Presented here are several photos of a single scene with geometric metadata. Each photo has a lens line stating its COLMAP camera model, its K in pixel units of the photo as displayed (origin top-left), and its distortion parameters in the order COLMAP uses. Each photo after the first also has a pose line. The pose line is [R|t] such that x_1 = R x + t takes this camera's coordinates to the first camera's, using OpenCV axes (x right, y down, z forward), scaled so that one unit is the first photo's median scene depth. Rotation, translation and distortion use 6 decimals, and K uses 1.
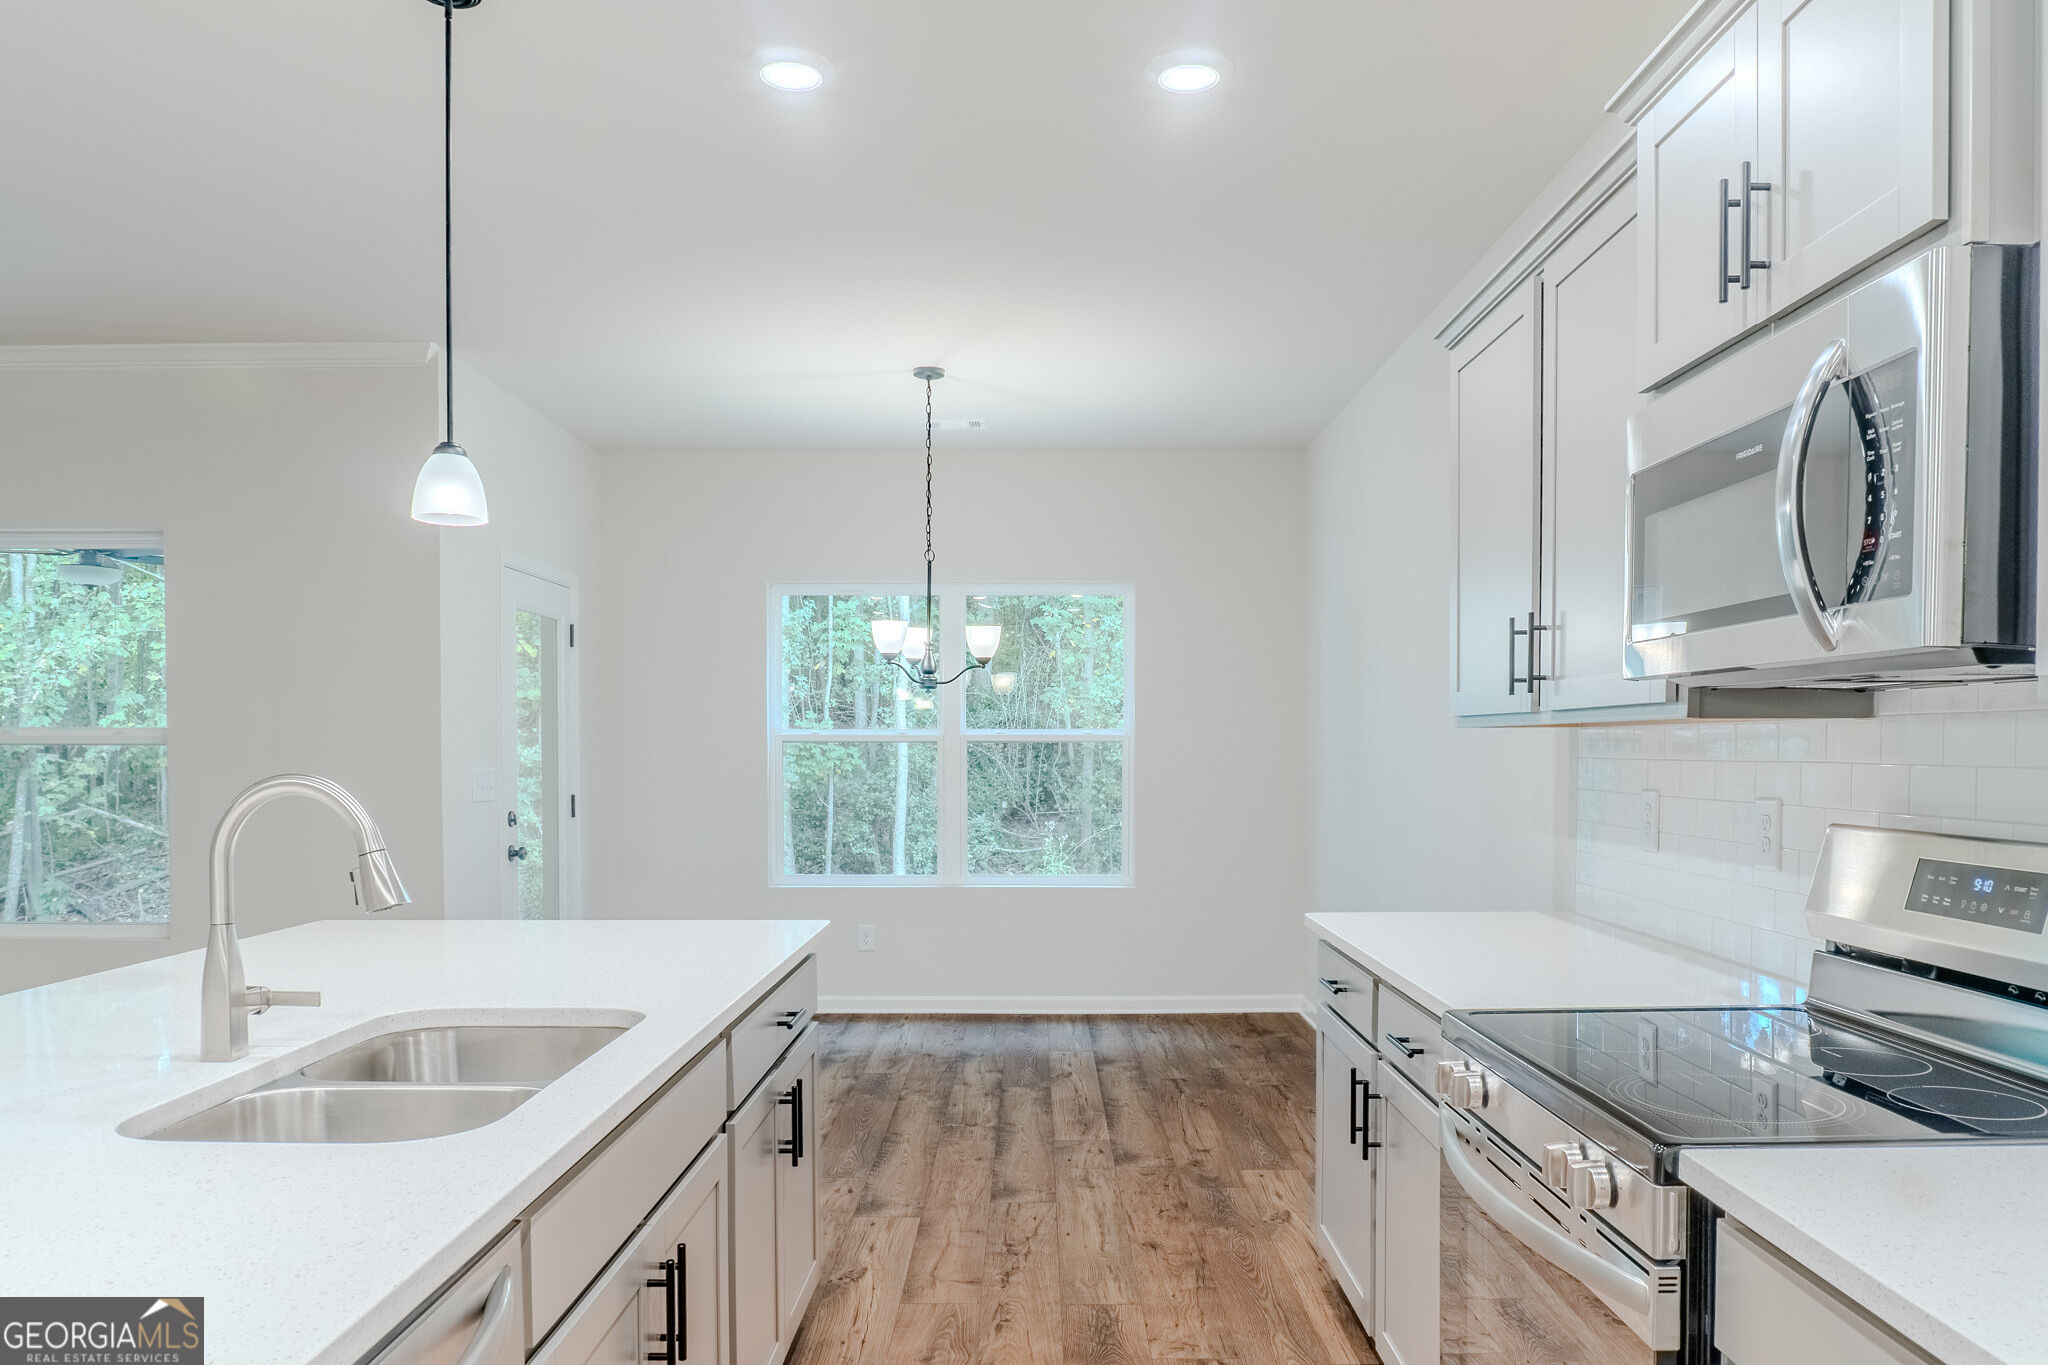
lens RADIAL K [[1391.6, 0, 1023.3], [0, 1391.6, 793.7], [0, 0, 1]] dist [0.000277, 0.000695]
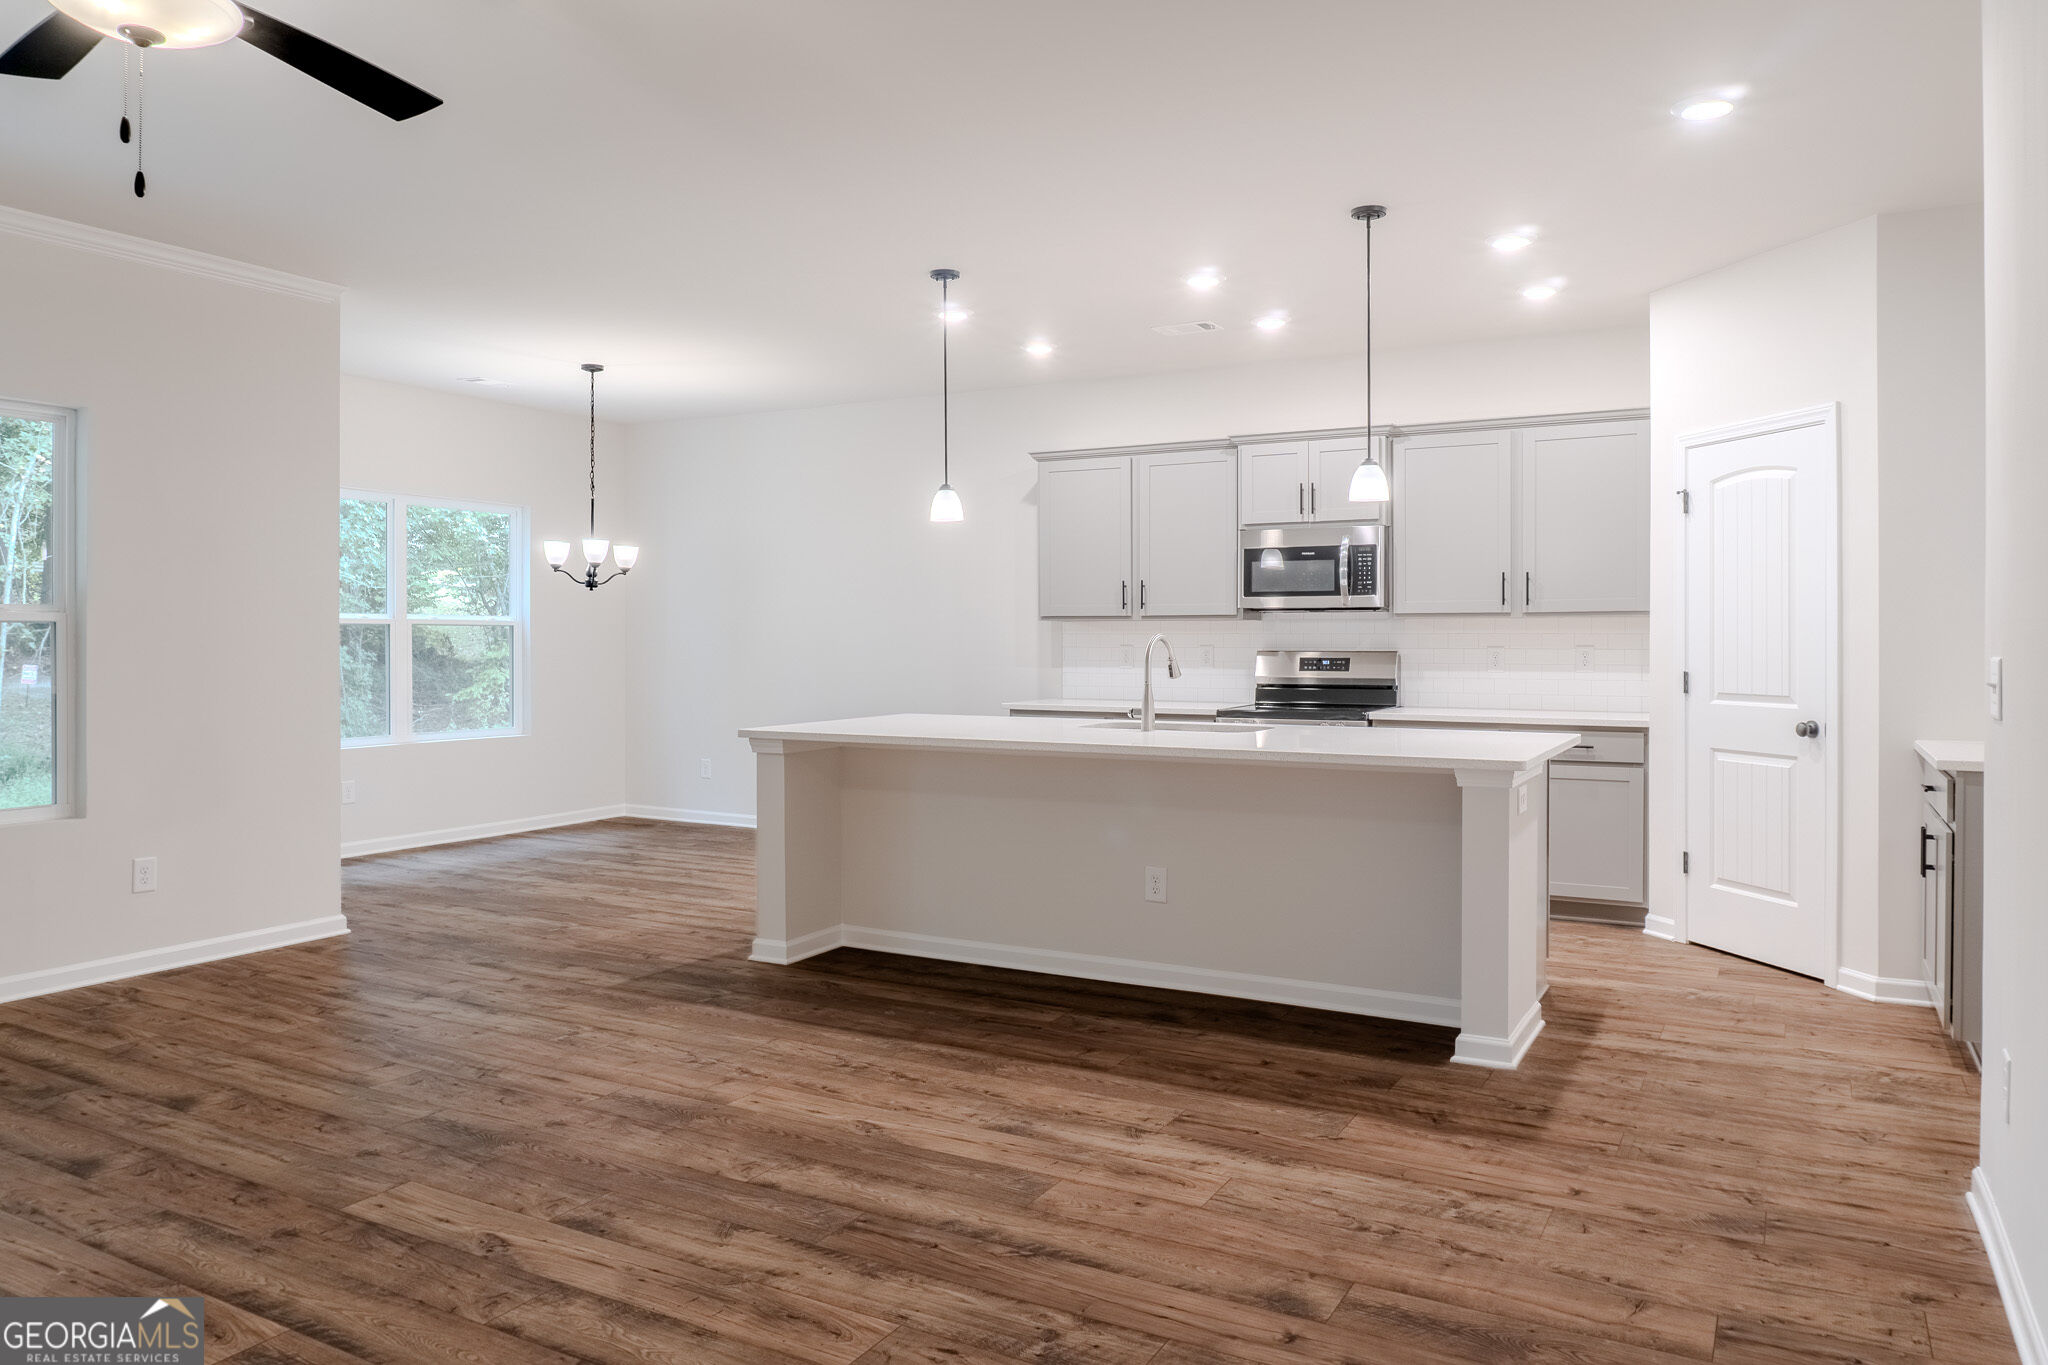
lens RADIAL K [[1386.5, 0, 1026.2], [0, 1386.5, 668.3], [0, 0, 1]] dist [-0.025882, 0.001659]
pose [[0.482189, -0.014831, 0.875942, -0.864223], [0.025687, 0.999666, 0.002786, 0.011941], [-0.875691, 0.021157, 0.482409, -0.056630]]
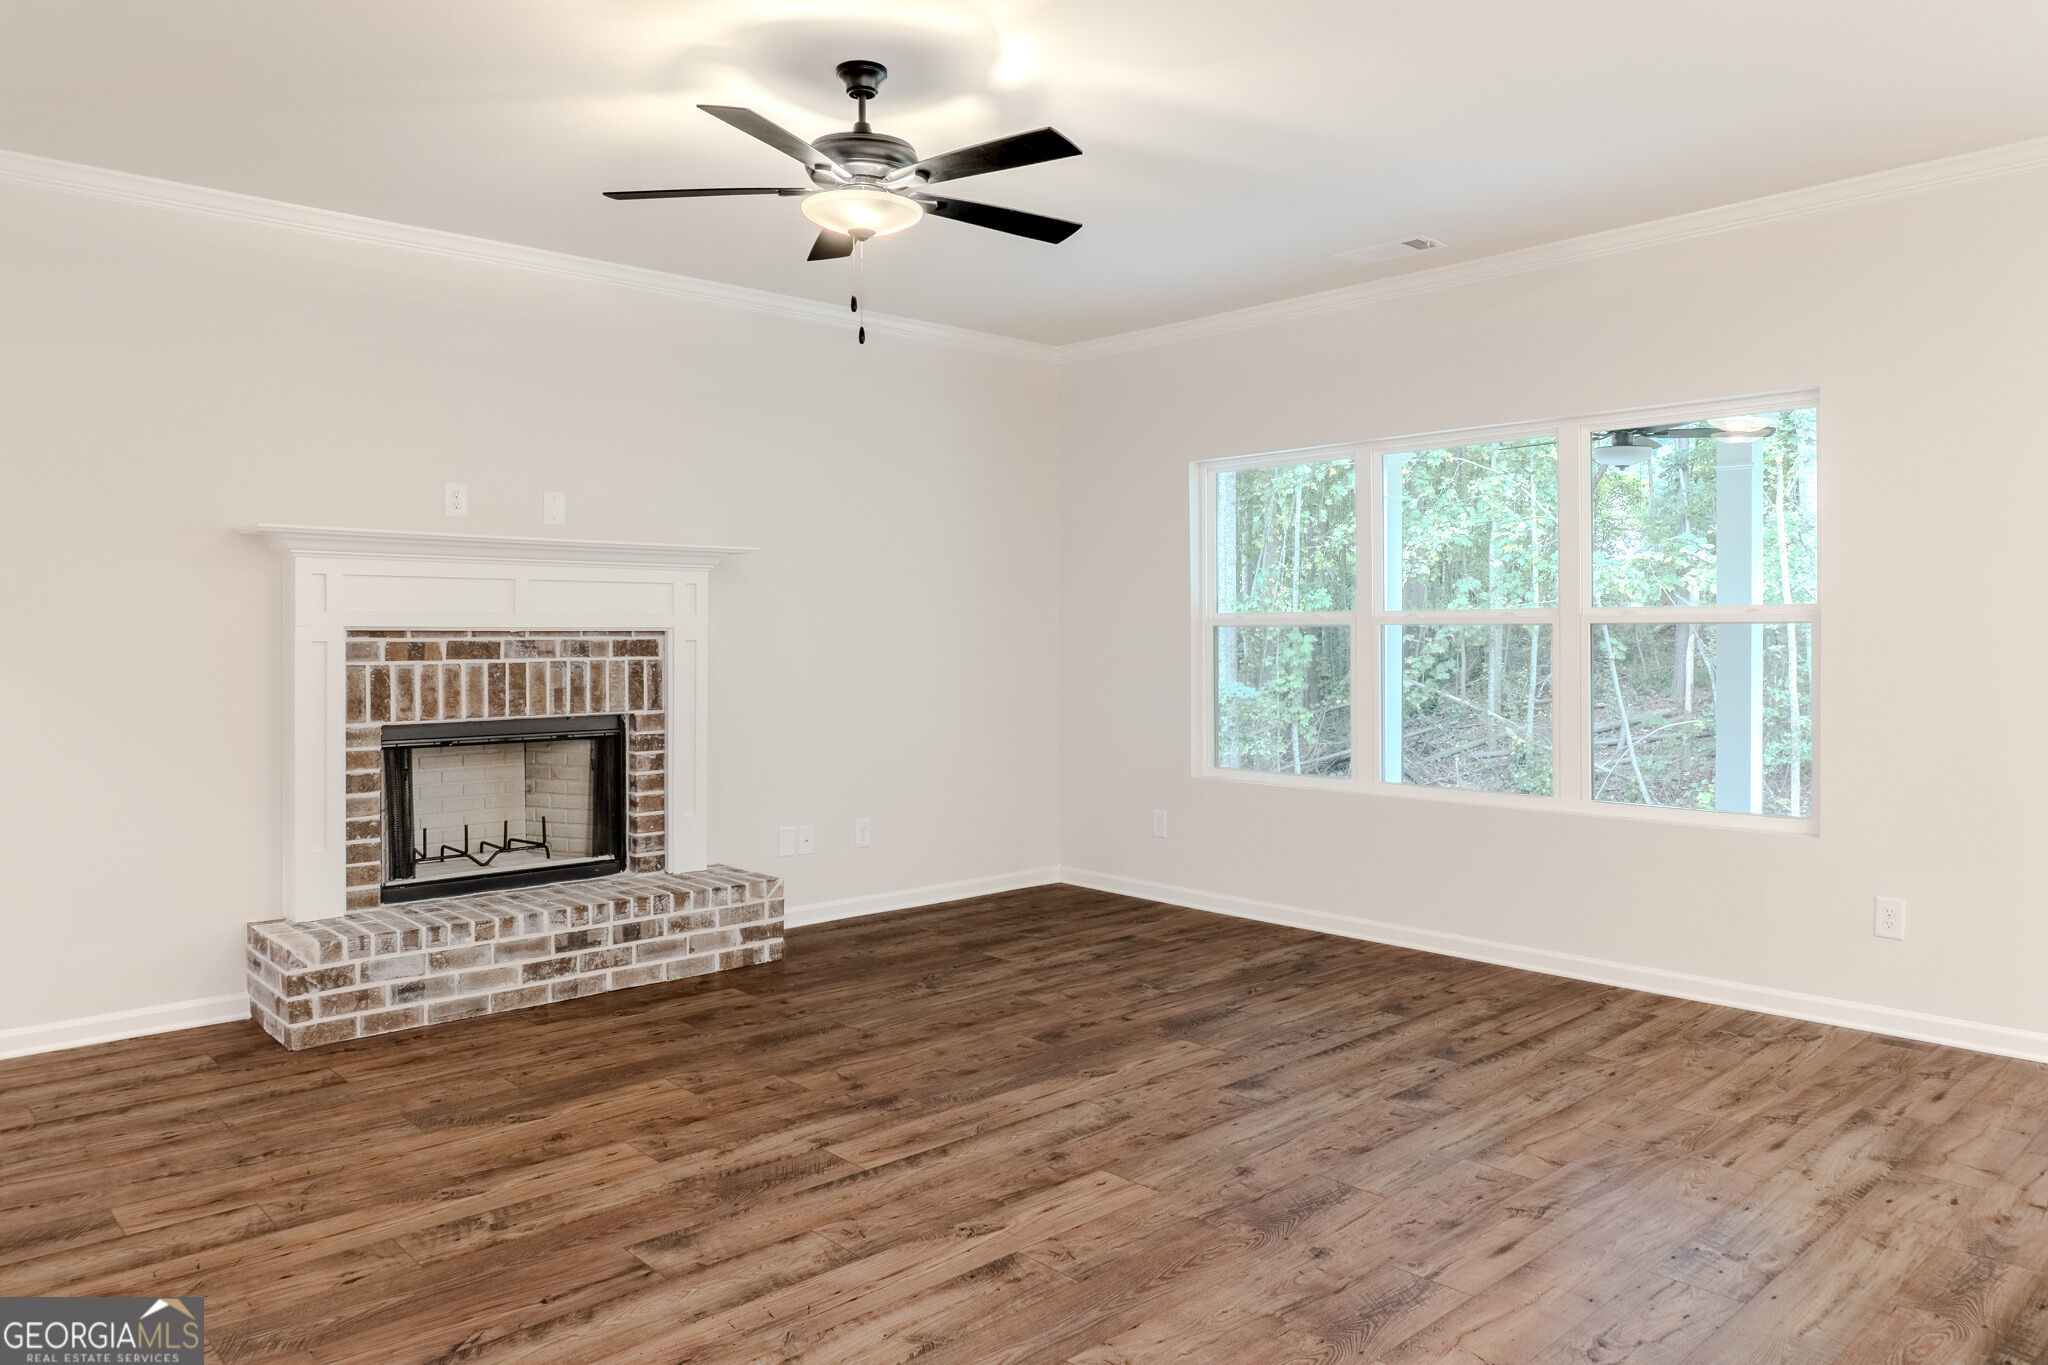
lens RADIAL K [[1383.2, 0, 1017.7], [0, 1383.2, 622.8], [0, 0, 1]] dist [-0.030230, 0.001347]
pose [[0.681544, -0.001964, -0.731774, -0.238219], [-0.024644, 0.999368, -0.025635, 0.003736], [0.731362, 0.035506, 0.681065, 0.000250]]
